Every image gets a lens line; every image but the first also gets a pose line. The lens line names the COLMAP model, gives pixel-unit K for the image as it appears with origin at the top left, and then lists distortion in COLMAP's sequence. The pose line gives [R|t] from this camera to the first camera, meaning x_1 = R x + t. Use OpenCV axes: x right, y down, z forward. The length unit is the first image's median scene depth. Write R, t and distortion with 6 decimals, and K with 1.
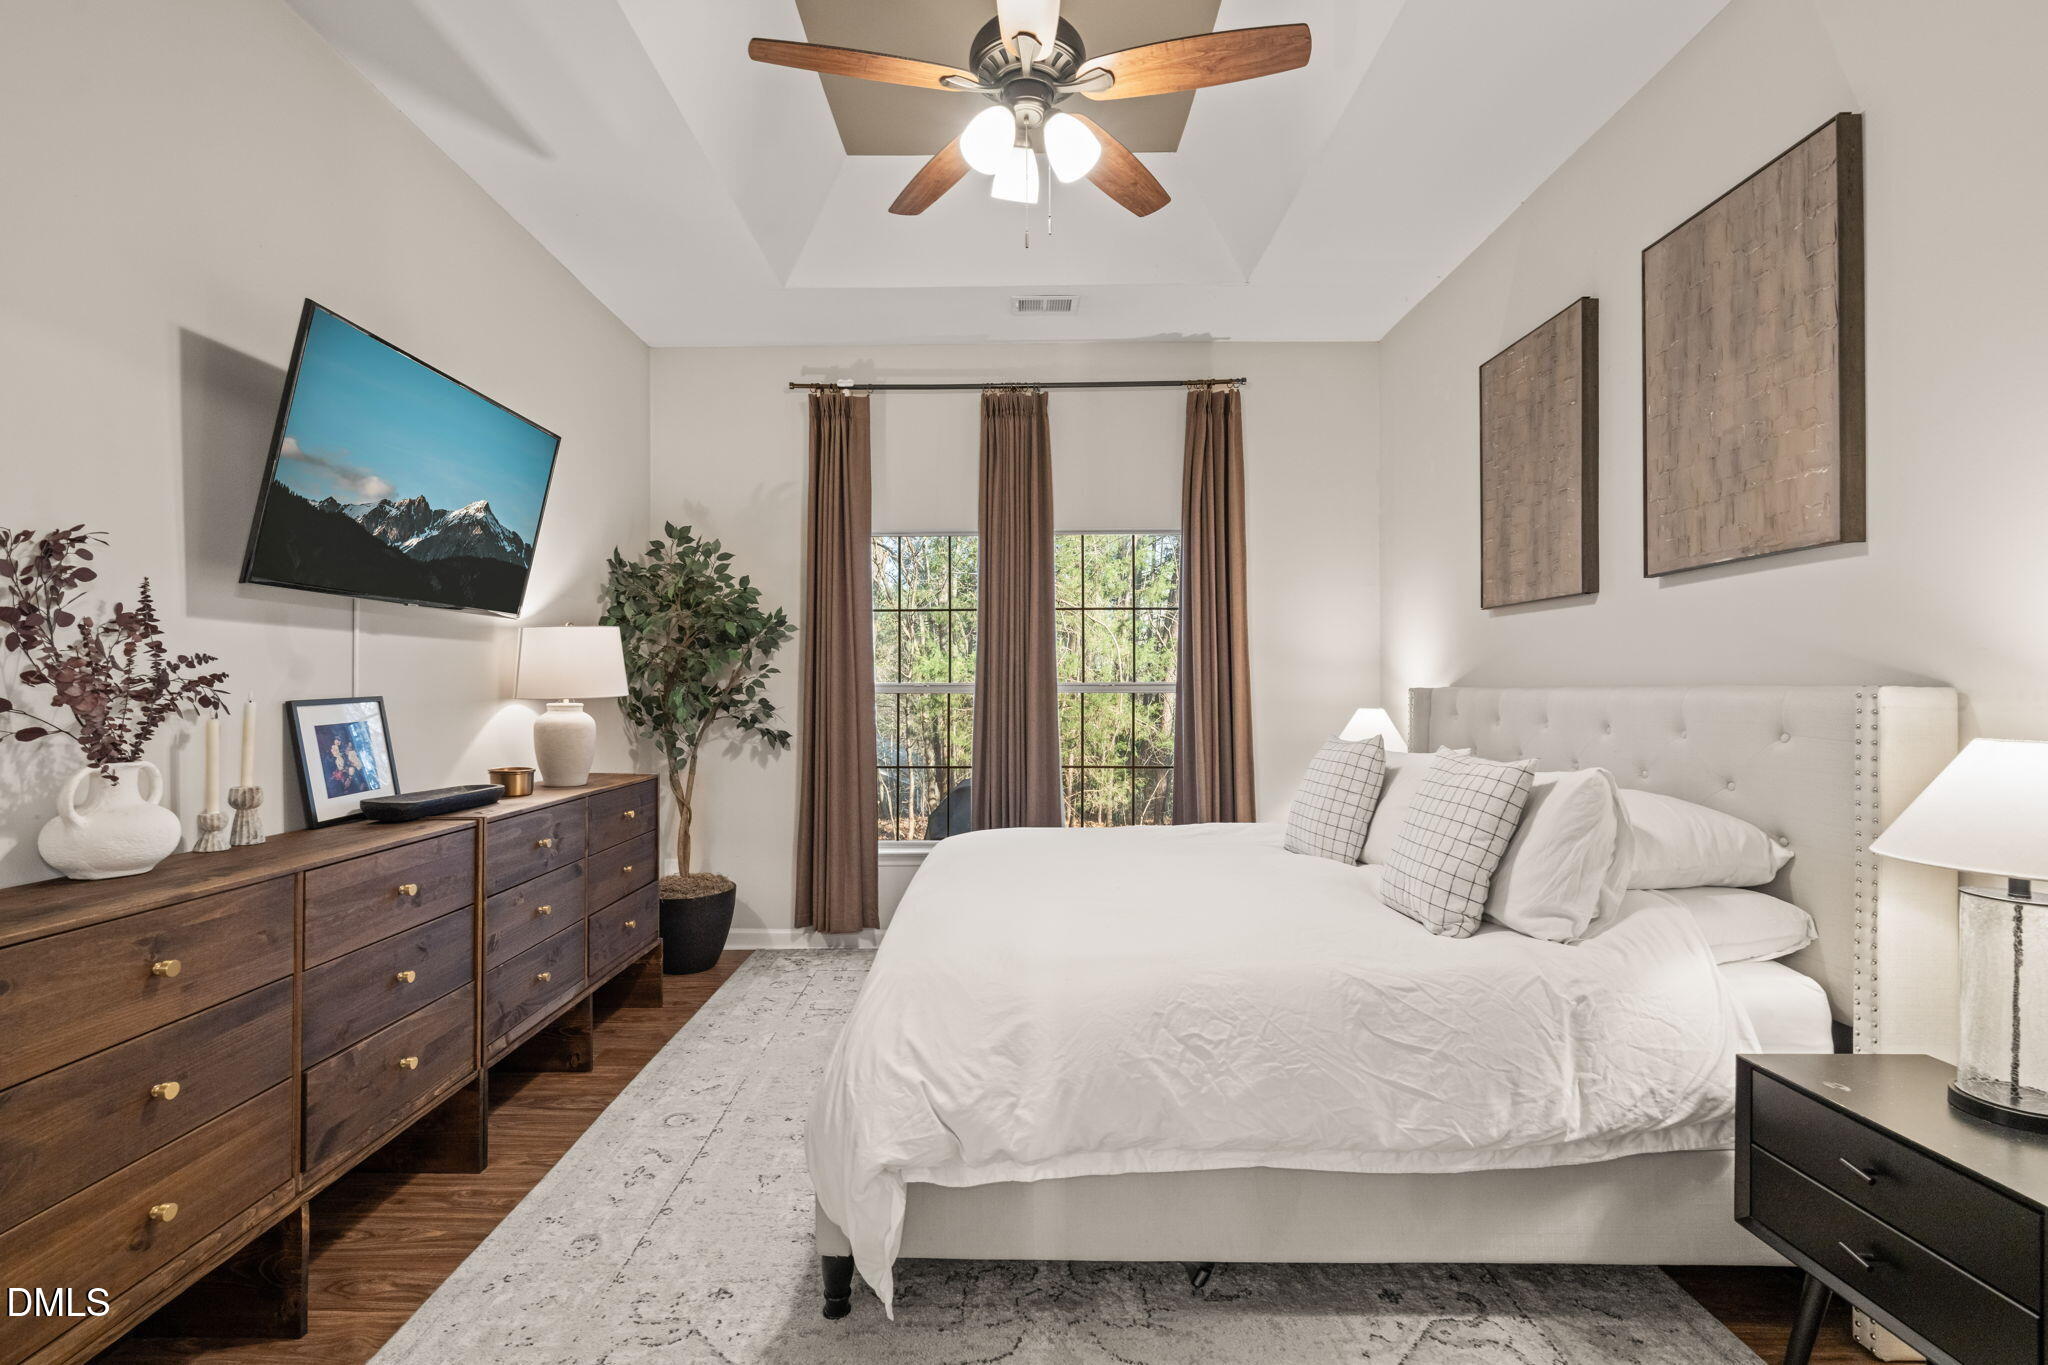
lens RADIAL K [[906.8, 0, 1024.0], [0, 906.8, 682.5], [0, 0, 1]] dist [-0.001945, -0.000132]
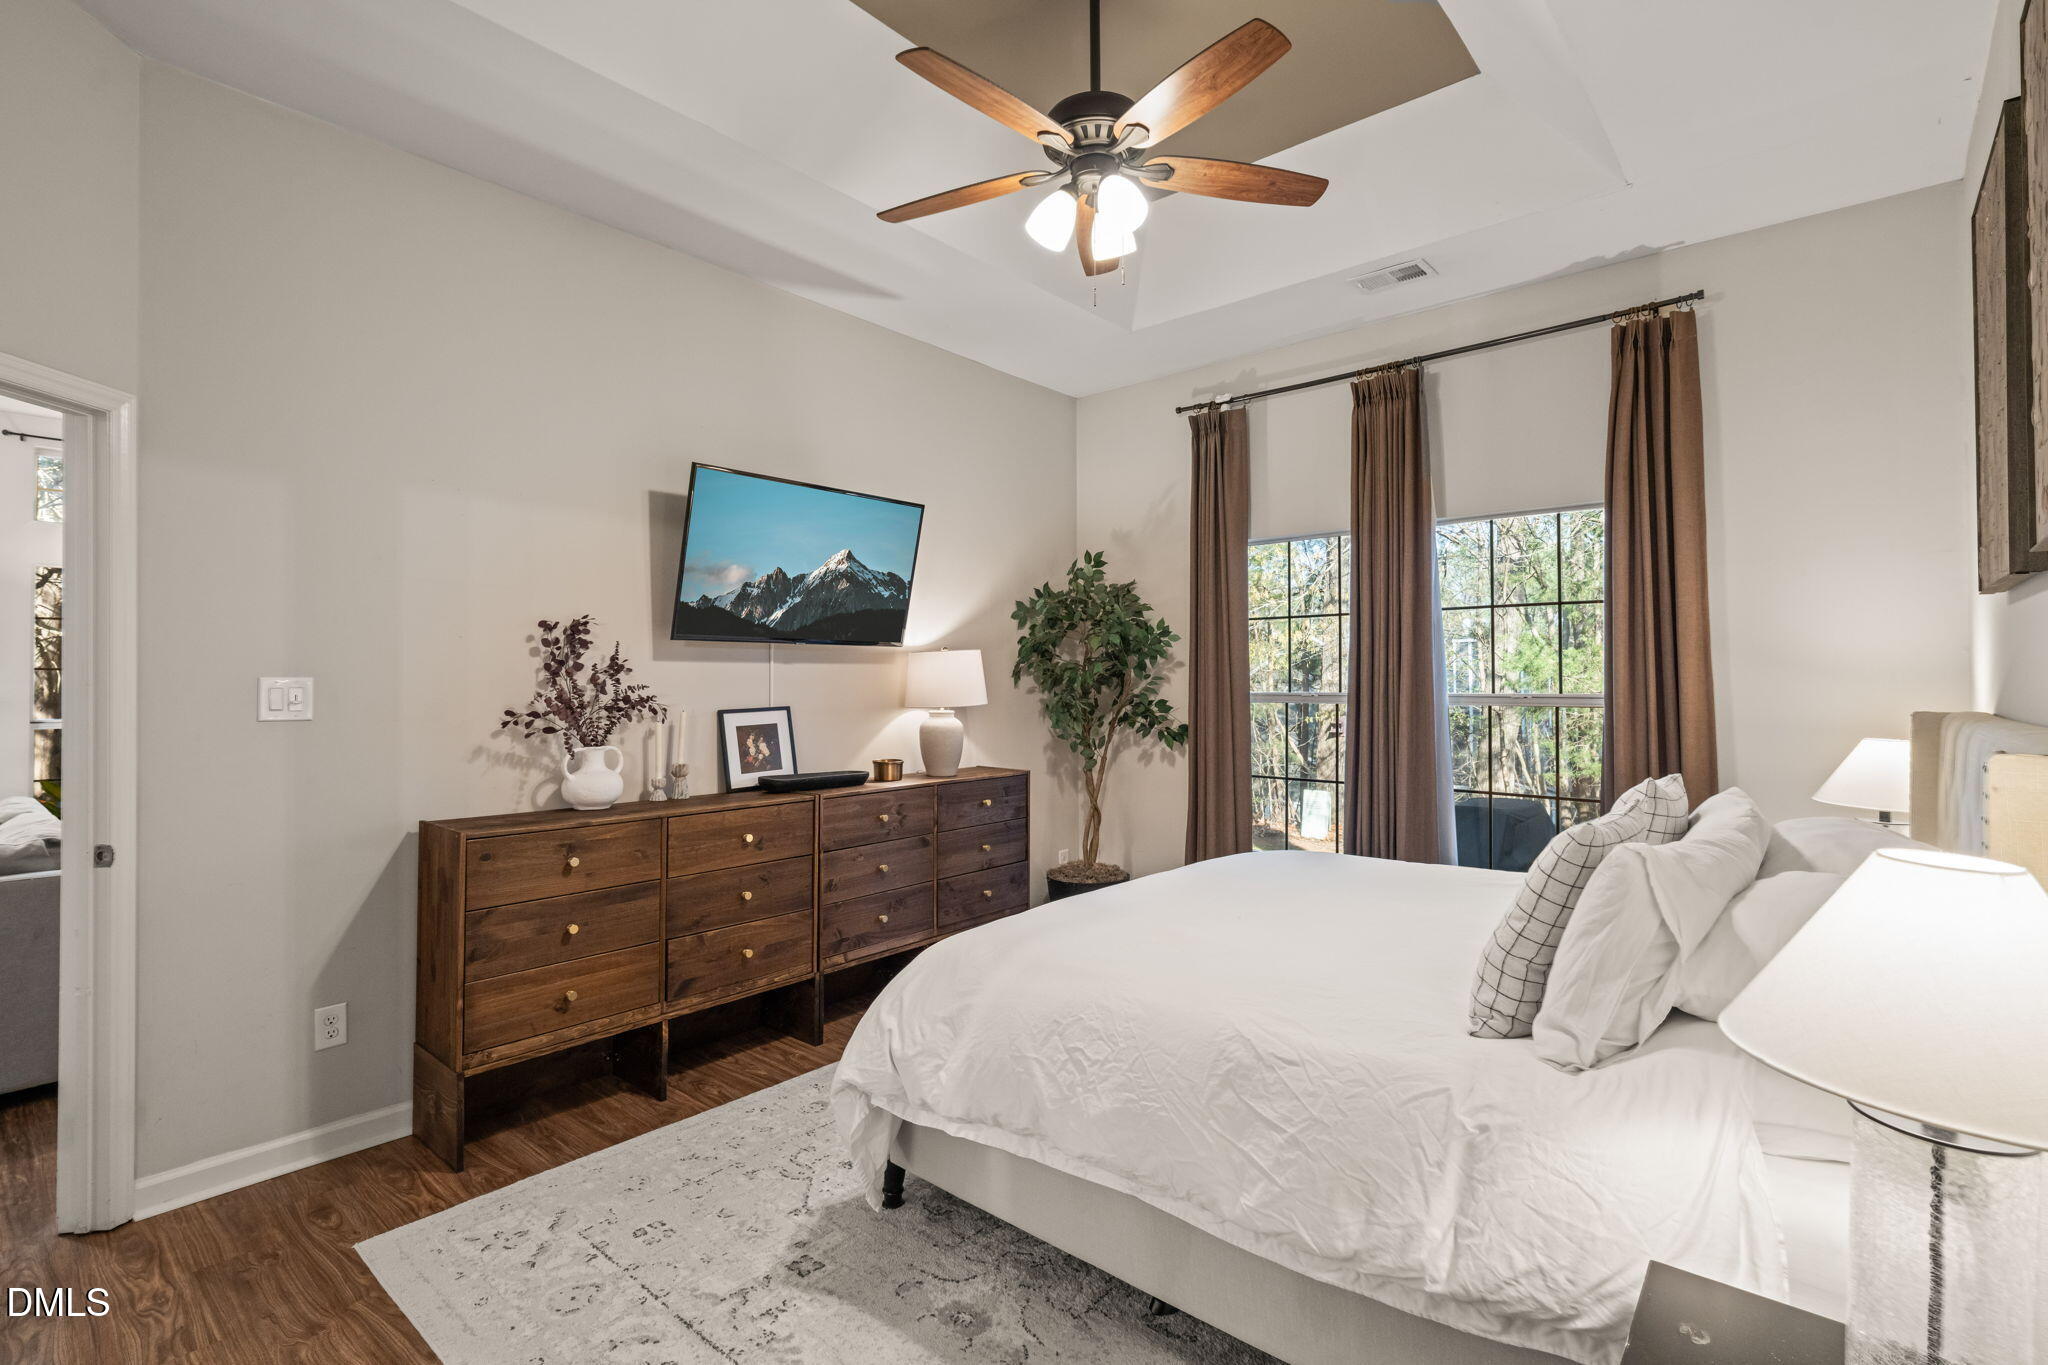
lens RADIAL K [[945.3, 0, 1015.4], [0, 945.3, 667.9], [0, 0, 1]] dist [-0.001298, 0.000357]
pose [[0.764356, -0.008396, -0.644740, 0.704951], [0.002744, 0.999949, -0.009768, -0.039263], [0.644788, 0.005697, 0.764340, 0.085331]]
